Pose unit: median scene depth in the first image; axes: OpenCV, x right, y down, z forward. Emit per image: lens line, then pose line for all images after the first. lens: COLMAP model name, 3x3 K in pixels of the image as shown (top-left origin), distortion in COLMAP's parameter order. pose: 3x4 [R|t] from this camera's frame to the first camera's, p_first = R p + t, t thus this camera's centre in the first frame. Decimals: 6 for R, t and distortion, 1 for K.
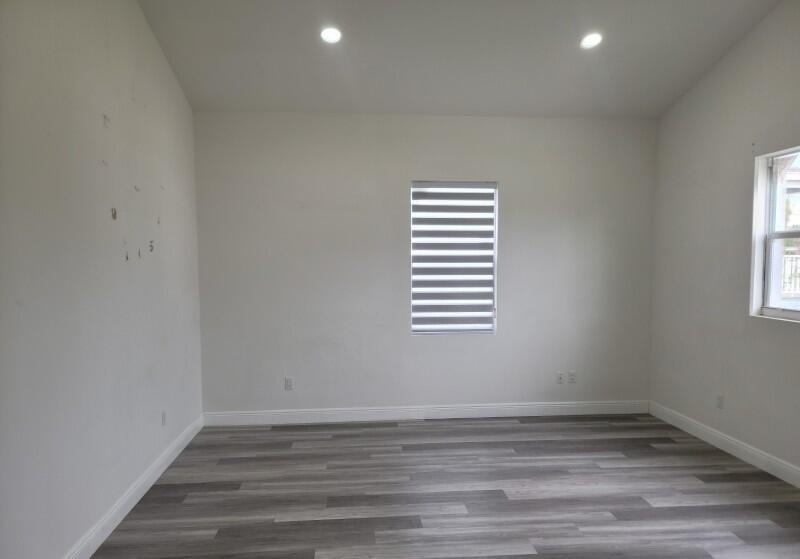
lens RADIAL K [[592.7, 0, 401.0], [0, 592.7, 305.3], [0, 0, 1]] dist [-0.006305, -0.001900]
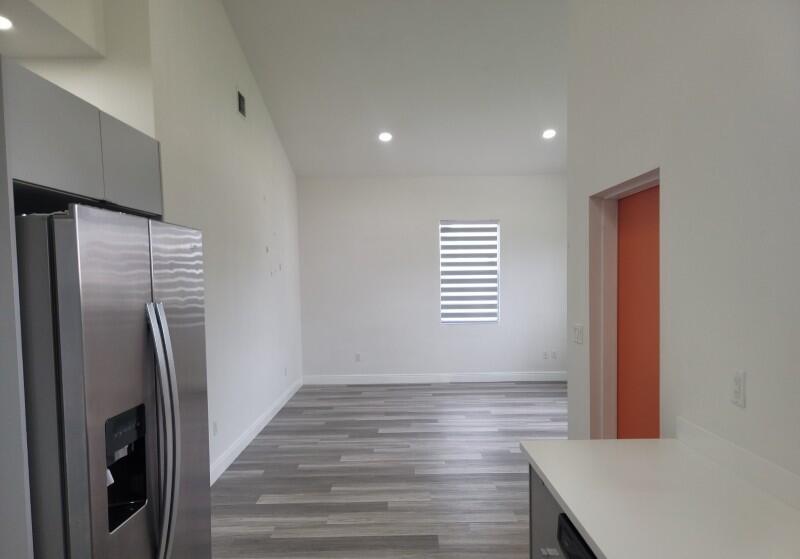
lens RADIAL K [[592.7, 0, 401.0], [0, 592.7, 305.3], [0, 0, 1]] dist [-0.006305, -0.001900]
pose [[0.995894, -0.008159, -0.090161, 0.053075], [0.005428, 0.999520, -0.030491, 0.046463], [0.090367, 0.029877, 0.995460, -0.475978]]
